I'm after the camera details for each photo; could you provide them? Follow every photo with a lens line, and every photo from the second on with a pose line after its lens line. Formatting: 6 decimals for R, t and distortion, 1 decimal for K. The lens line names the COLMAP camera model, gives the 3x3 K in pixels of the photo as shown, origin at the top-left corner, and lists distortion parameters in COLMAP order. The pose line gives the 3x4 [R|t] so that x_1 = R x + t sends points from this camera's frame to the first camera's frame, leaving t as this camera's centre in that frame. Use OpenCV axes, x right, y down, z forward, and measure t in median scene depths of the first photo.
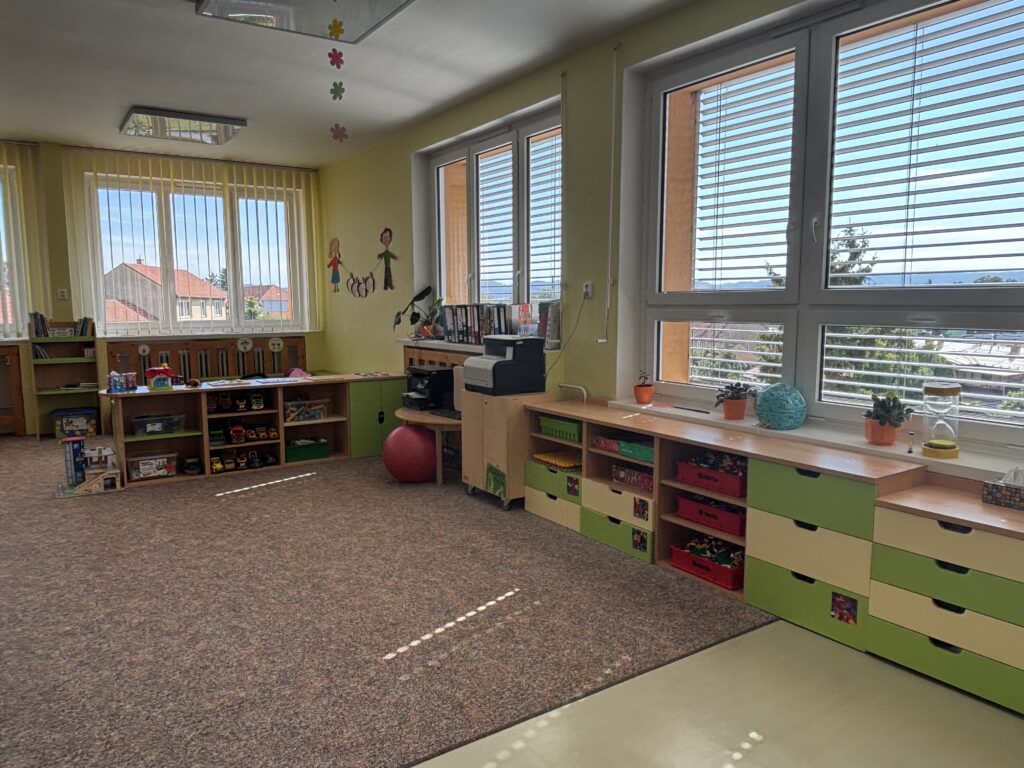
lens RADIAL K [[726.9, 0, 512.0], [0, 726.9, 384.0], [0, 0, 1]] dist [-0.002777, -0.000934]
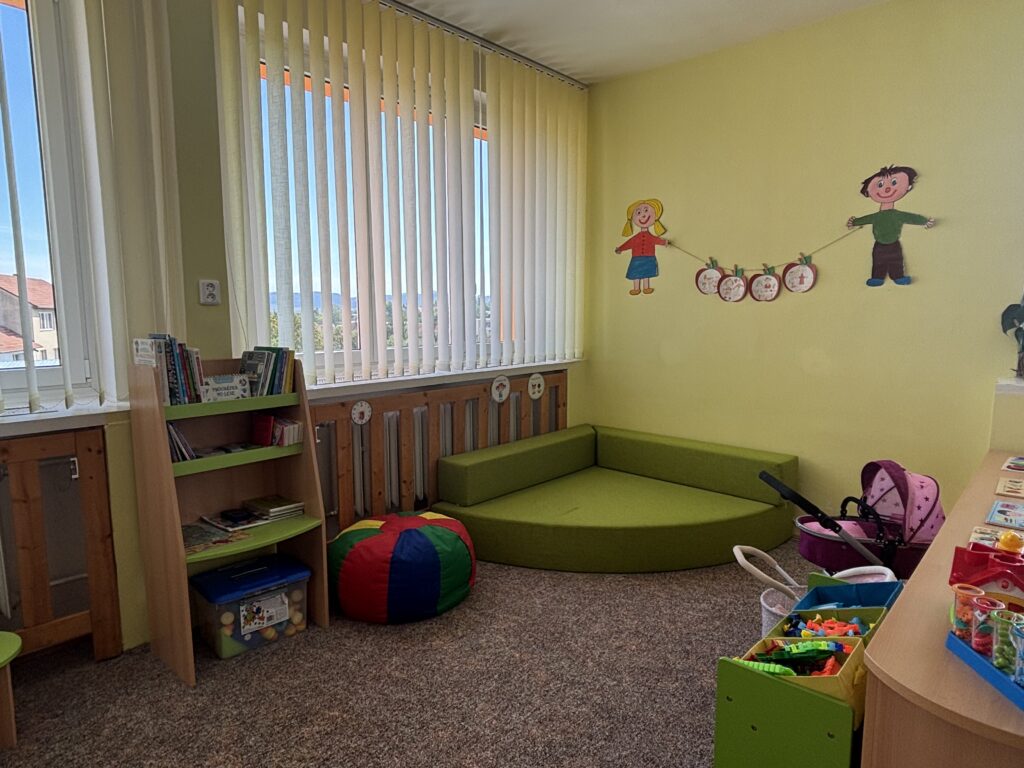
lens RADIAL K [[619.5, 0, 512.0], [0, 619.5, 384.0], [0, 0, 1]] dist [-0.000882, -0.000833]
pose [[0.971311, -0.032540, 0.235574, -0.539505], [0.033251, 0.999447, 0.000956, -0.067005], [-0.235475, 0.006904, 0.971856, 0.625706]]
